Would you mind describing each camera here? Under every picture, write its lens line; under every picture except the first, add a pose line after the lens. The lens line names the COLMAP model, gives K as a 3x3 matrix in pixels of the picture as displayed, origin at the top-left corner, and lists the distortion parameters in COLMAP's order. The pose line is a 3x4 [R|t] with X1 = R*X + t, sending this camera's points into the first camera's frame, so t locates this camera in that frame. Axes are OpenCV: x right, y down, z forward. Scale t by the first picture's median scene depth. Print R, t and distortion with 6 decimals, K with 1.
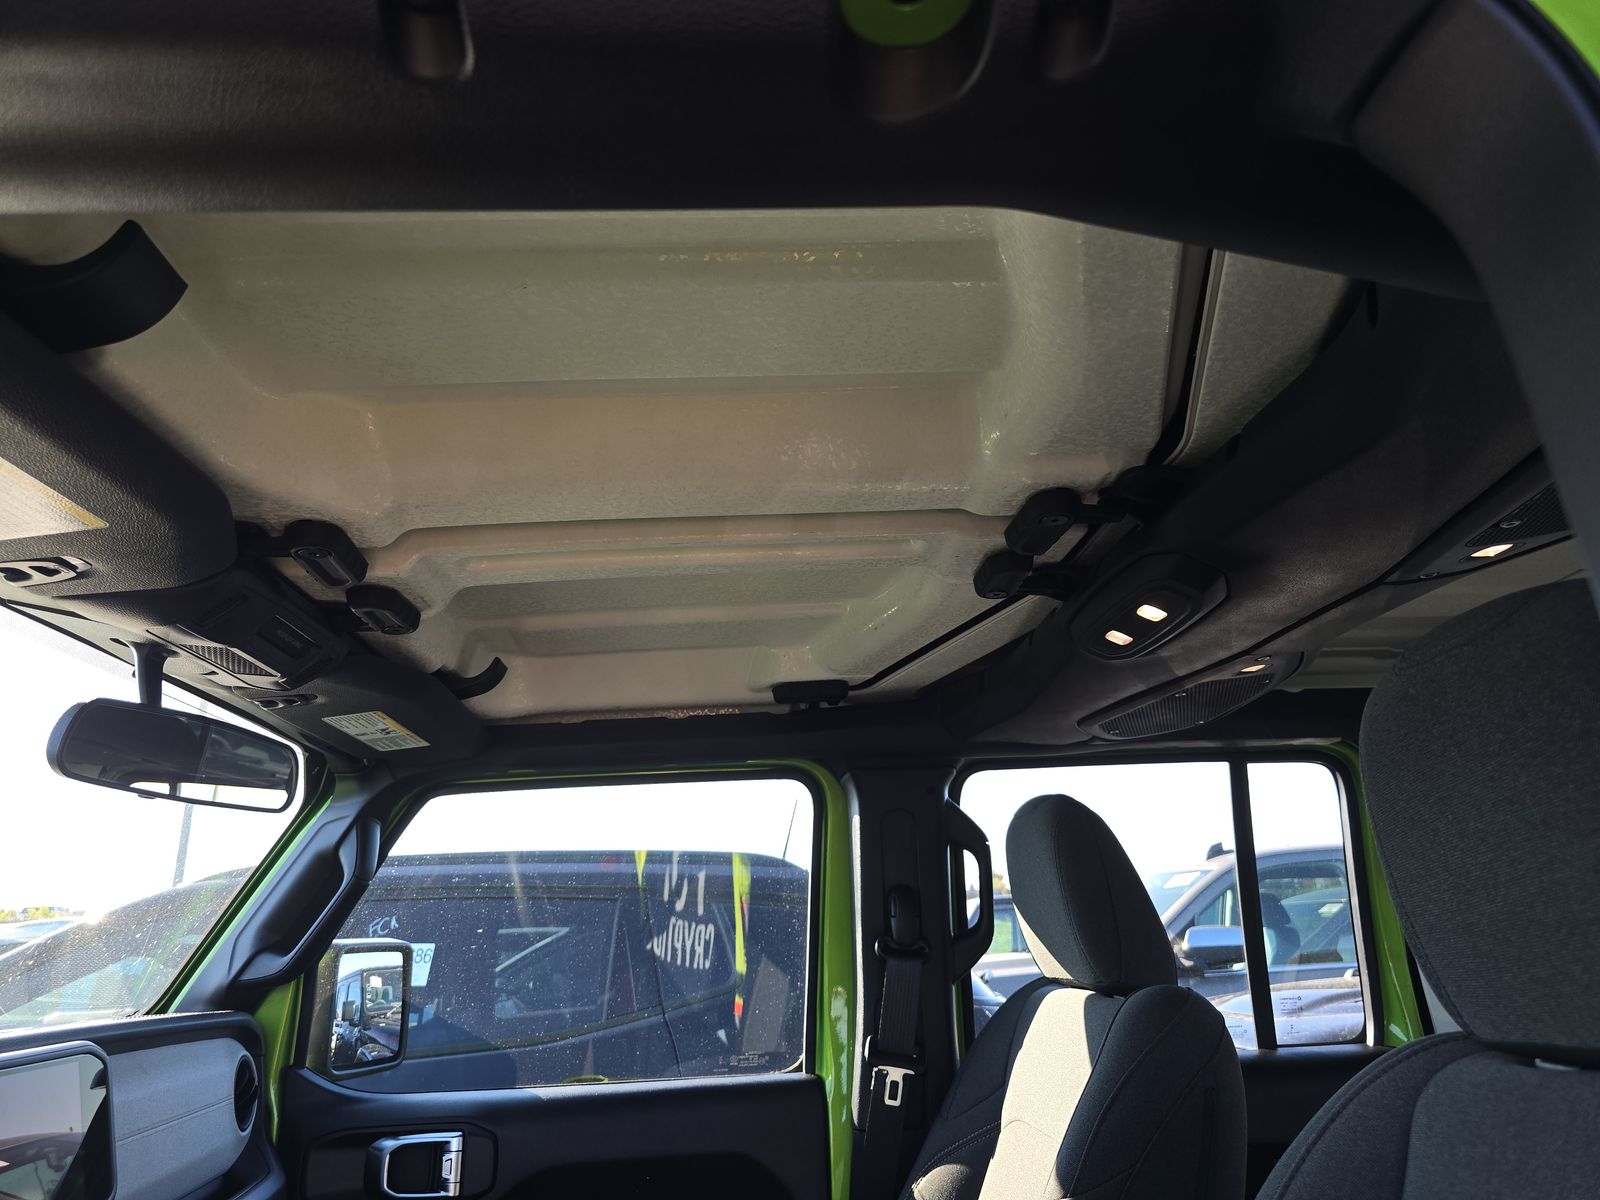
lens RADIAL K [[1068.1, 0, 800.0], [0, 1068.1, 600.0], [0, 0, 1]] dist [0.066162, -0.087474]
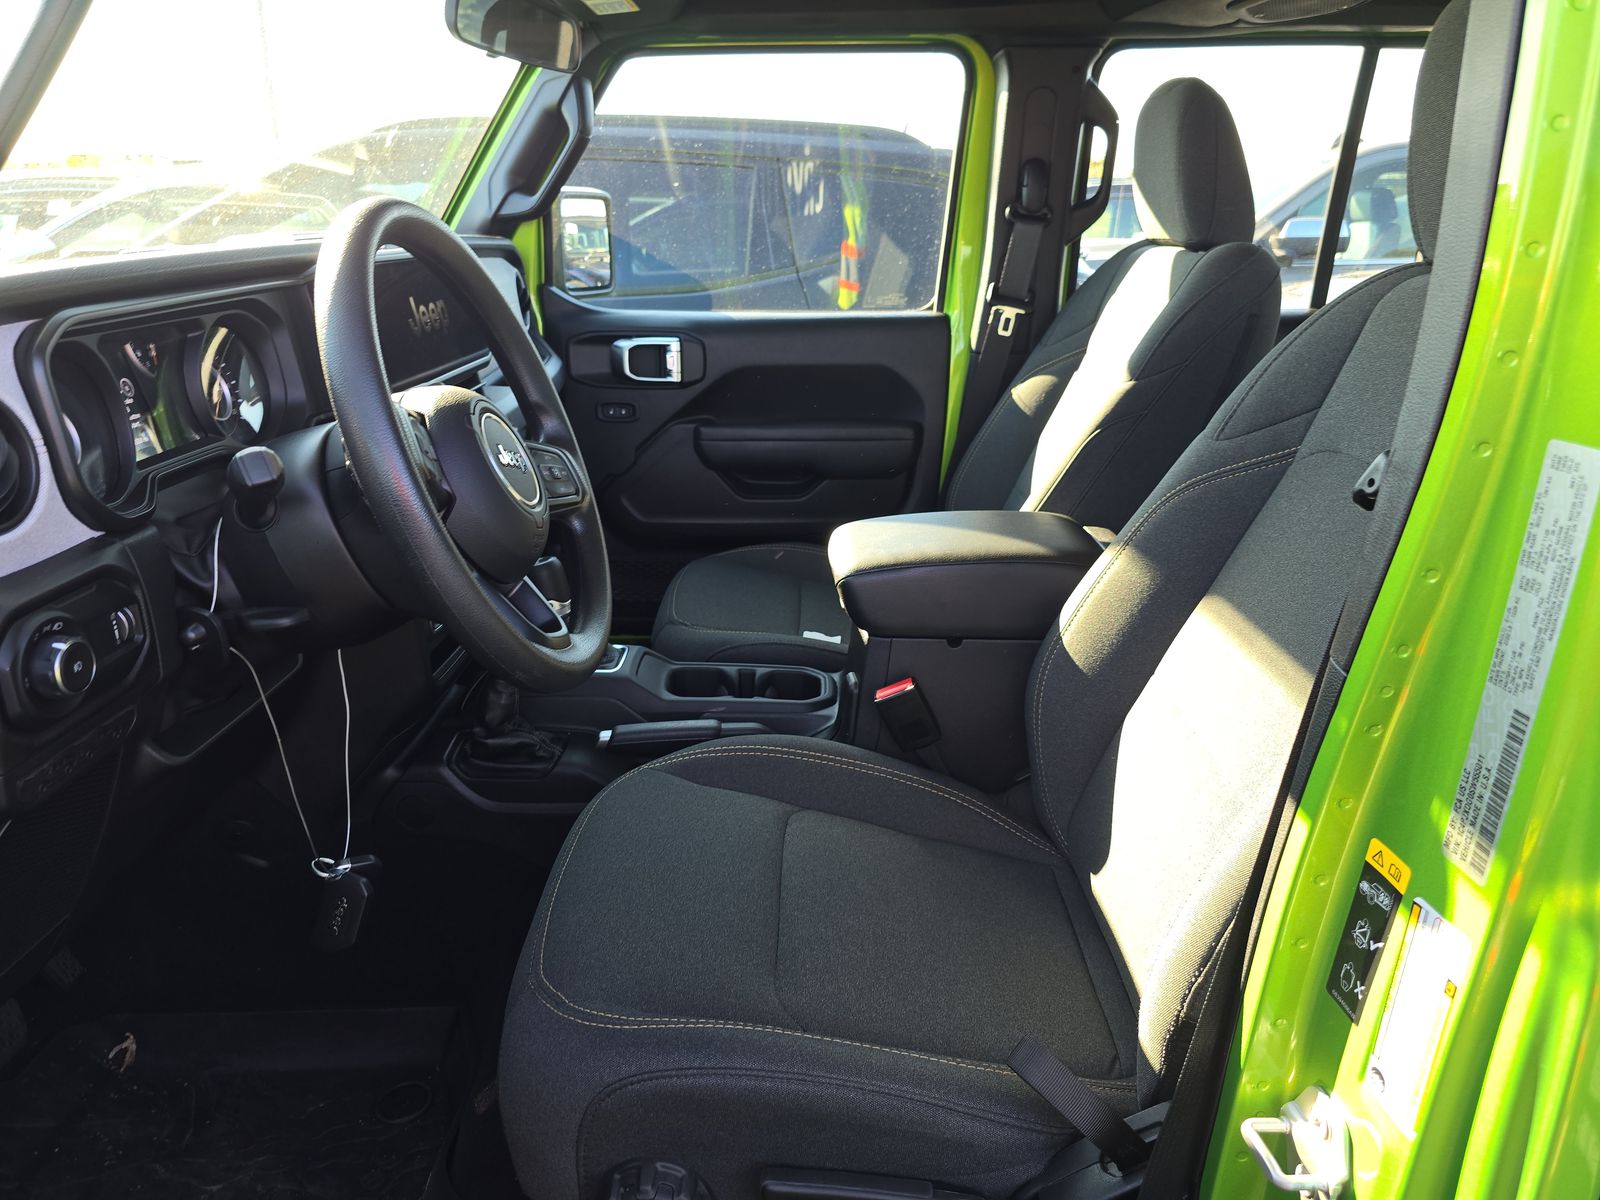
lens RADIAL K [[1068.1, 0, 800.0], [0, 1068.1, 600.0], [0, 0, 1]] dist [0.066162, -0.087474]
pose [[0.996038, 0.064668, -0.061045, -0.058486], [-0.015275, 0.800650, 0.598938, -0.047614], [0.087607, -0.595633, 0.798465, -0.241273]]
